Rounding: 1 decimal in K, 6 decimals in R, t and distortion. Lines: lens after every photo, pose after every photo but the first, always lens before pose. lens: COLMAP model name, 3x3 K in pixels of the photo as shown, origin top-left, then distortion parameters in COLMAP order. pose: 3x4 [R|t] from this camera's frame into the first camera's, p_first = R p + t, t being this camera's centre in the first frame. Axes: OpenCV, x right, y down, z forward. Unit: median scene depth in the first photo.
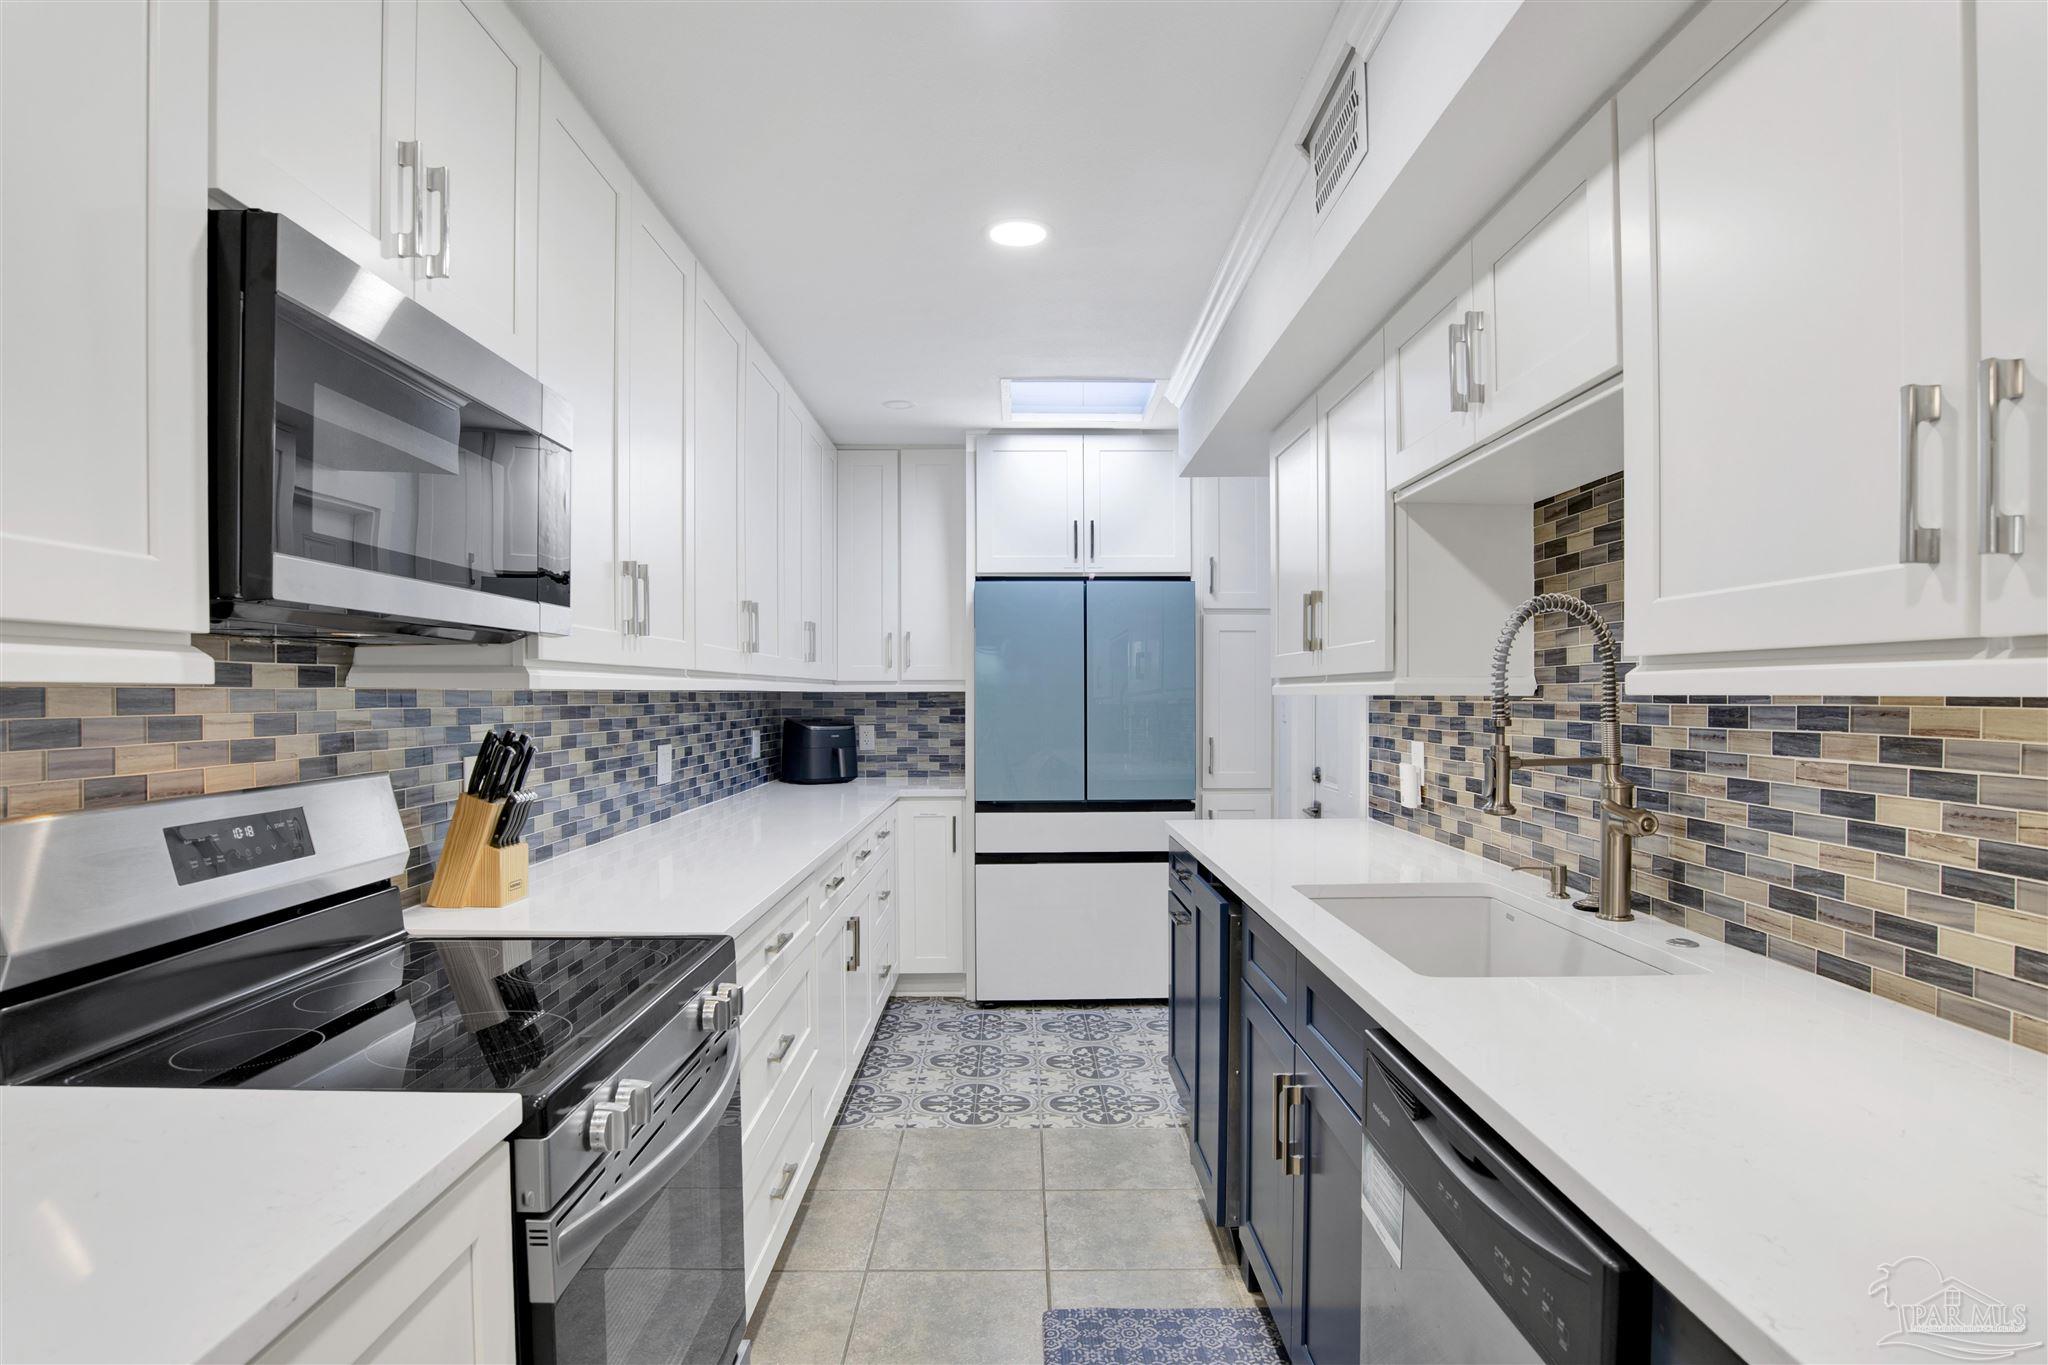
lens RADIAL K [[1085.8, 0, 1027.9], [0, 1085.8, 709.6], [0, 0, 1]] dist [-0.073685, 0.026642]
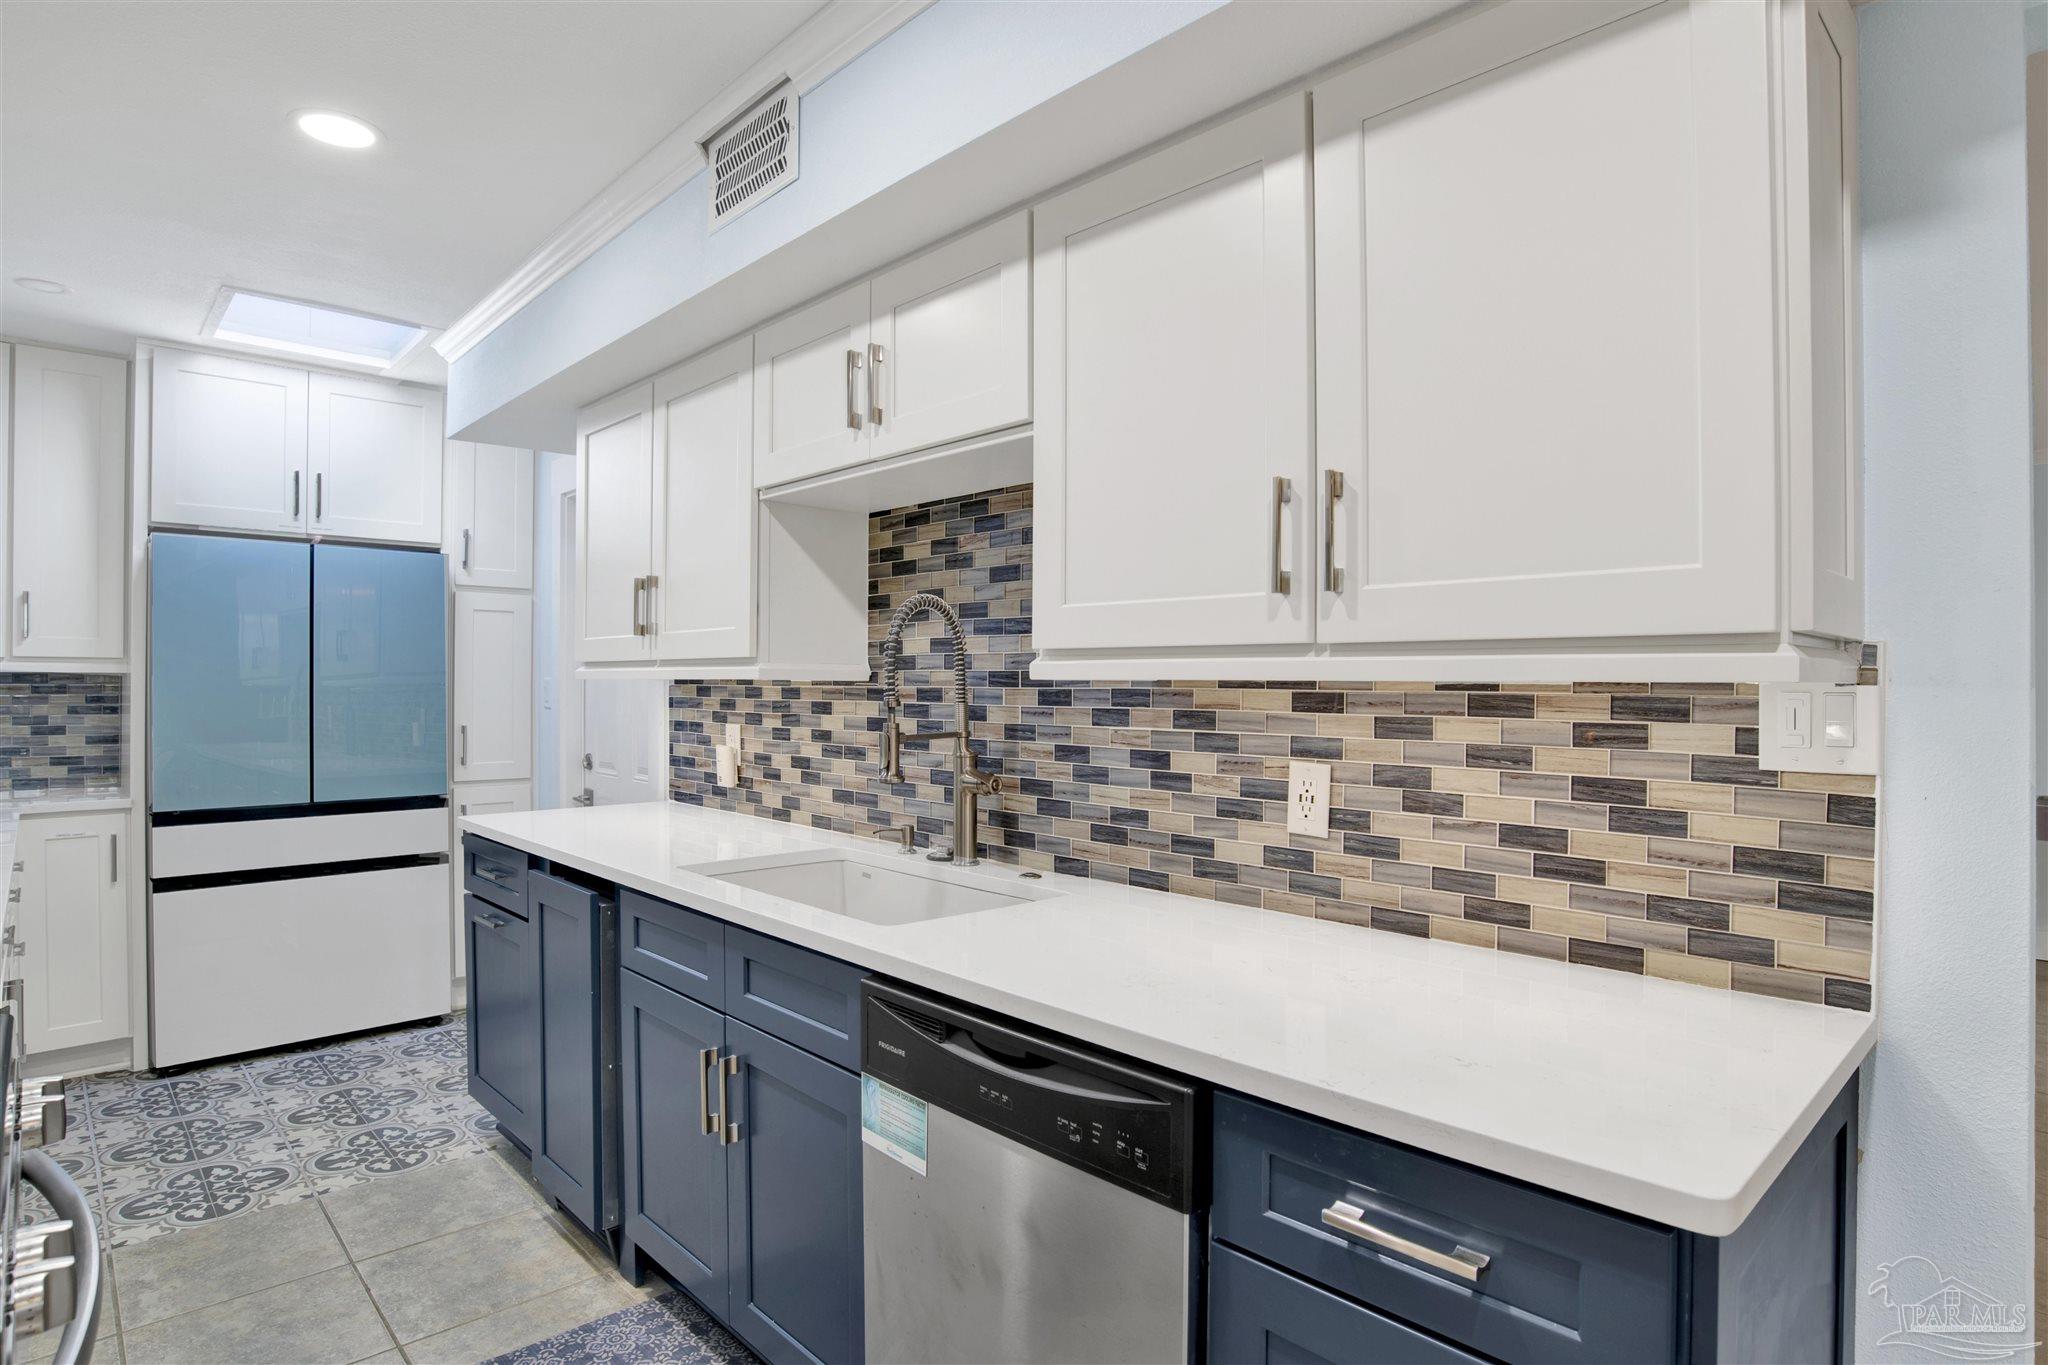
lens RADIAL K [[1083.8, 0, 1024.0], [0, 1083.8, 682.5], [0, 0, 1]] dist [-0.072162, 0.026531]
pose [[0.730910, 0.005138, 0.682454, -0.175208], [0.003723, 0.999927, -0.011516, 0.002382], [-0.682463, 0.010958, 0.730838, 0.034863]]
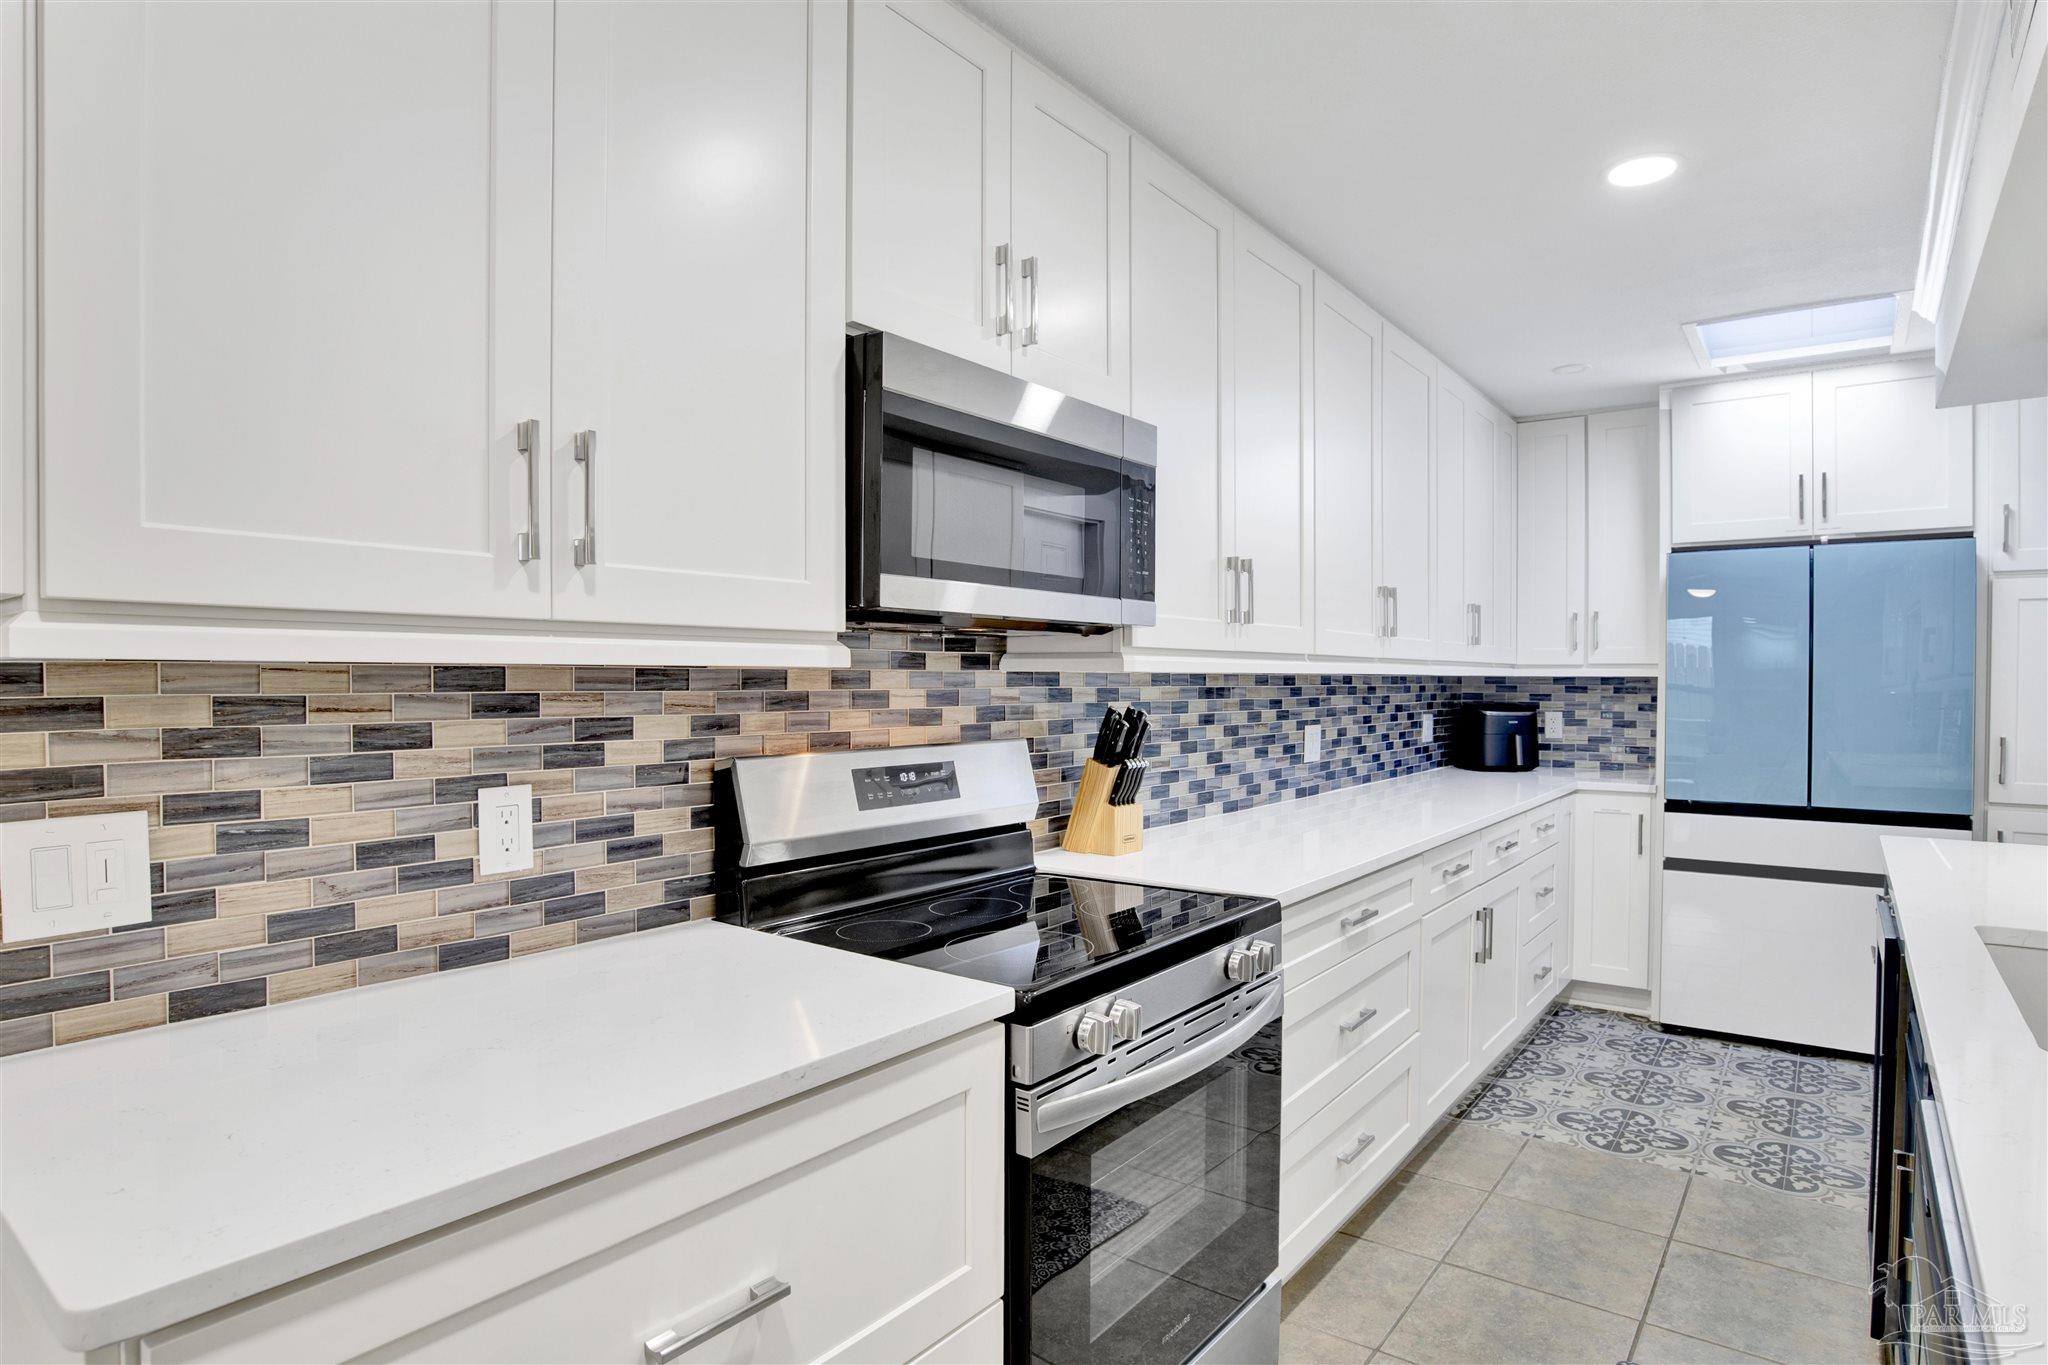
lens RADIAL K [[1097.9, 0, 1066.7], [0, 1097.9, 687.6], [0, 0, 1]] dist [-0.074703, 0.030744]
pose [[0.801576, 0.010754, -0.597796, 0.146161], [-0.013940, 0.999903, -0.000704, -0.000169], [0.597730, 0.008898, 0.801648, -0.007972]]
